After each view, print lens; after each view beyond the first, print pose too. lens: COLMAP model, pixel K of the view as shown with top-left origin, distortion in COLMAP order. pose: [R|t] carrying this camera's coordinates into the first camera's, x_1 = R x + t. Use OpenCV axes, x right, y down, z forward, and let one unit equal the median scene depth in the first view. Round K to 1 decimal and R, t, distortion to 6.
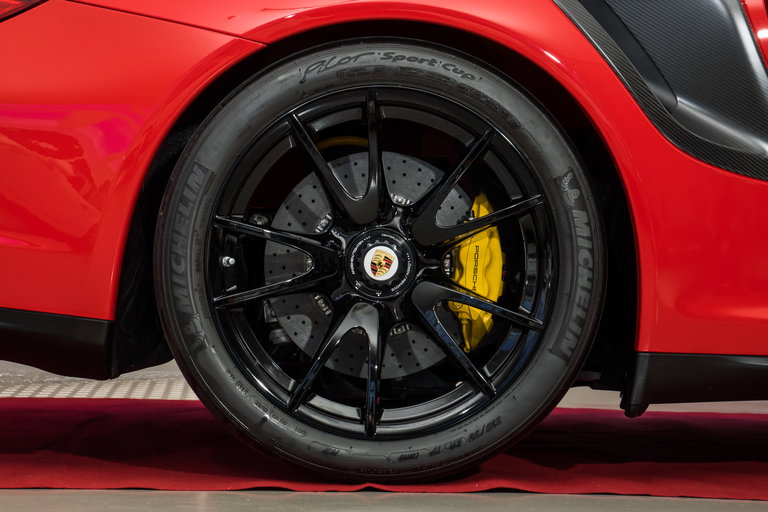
lens RADIAL K [[2523.1, 0, 384.0], [0, 2523.1, 256.0], [0, 0, 1]] dist [-0.024457, -0.083010]
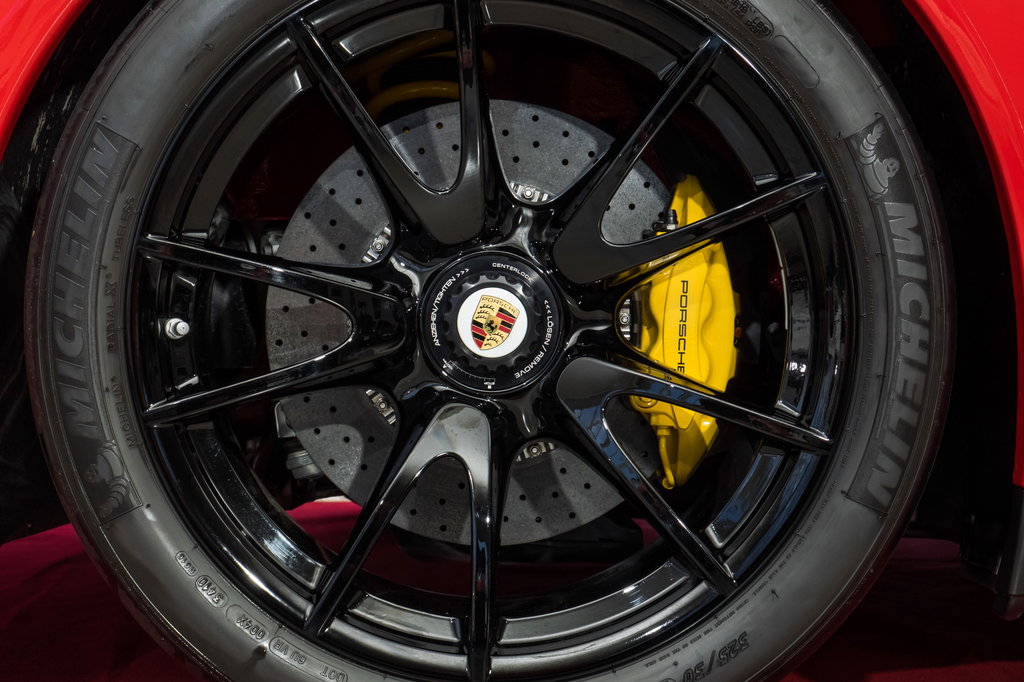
lens RADIAL K [[2236.3, 0, 512.0], [0, 2236.3, 341.0], [0, 0, 1]] dist [0.167395, 0.008291]
pose [[0.999548, -0.027917, -0.011181, 0.007426], [0.028257, 0.999106, 0.031459, -0.007137], [0.010293, -0.031760, 0.999443, 0.565004]]
